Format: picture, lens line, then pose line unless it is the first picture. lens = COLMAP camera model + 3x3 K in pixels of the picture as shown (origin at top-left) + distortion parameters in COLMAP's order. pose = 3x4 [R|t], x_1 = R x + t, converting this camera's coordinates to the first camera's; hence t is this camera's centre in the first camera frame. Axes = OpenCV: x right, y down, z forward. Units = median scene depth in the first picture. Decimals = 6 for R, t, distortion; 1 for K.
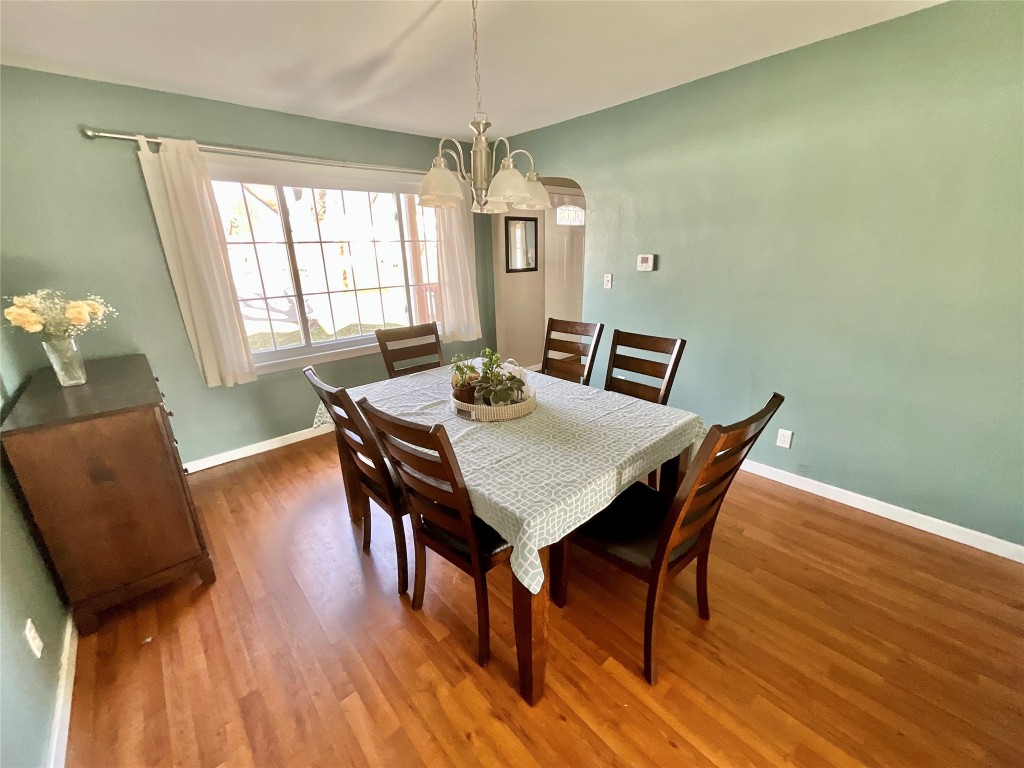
lens RADIAL K [[415.3, 0, 512.7], [0, 415.3, 383.1], [0, 0, 1]] dist [0.002032, -0.000093]
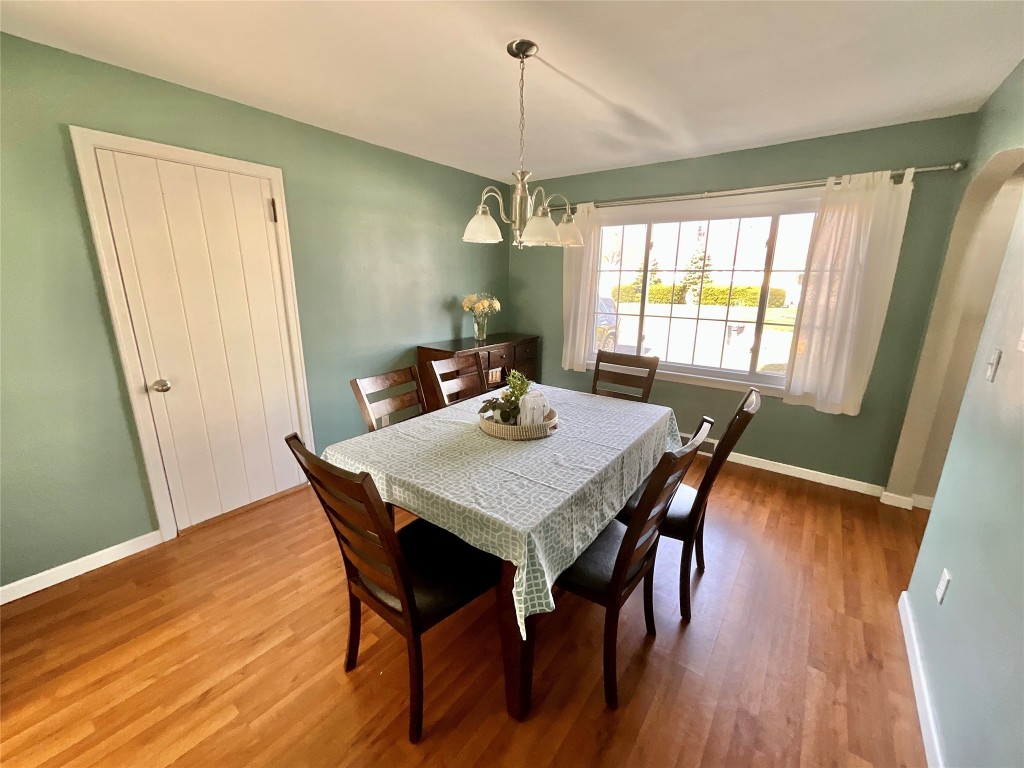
lens RADIAL K [[415.3, 0, 514.2], [0, 415.3, 382.2], [0, 0, 1]] dist [0.002032, -0.000093]
pose [[0.197318, 0.269221, -0.942648, 0.715465], [-0.318887, 0.926887, 0.197969, -0.197395], [0.927026, 0.261535, 0.268743, 0.519045]]
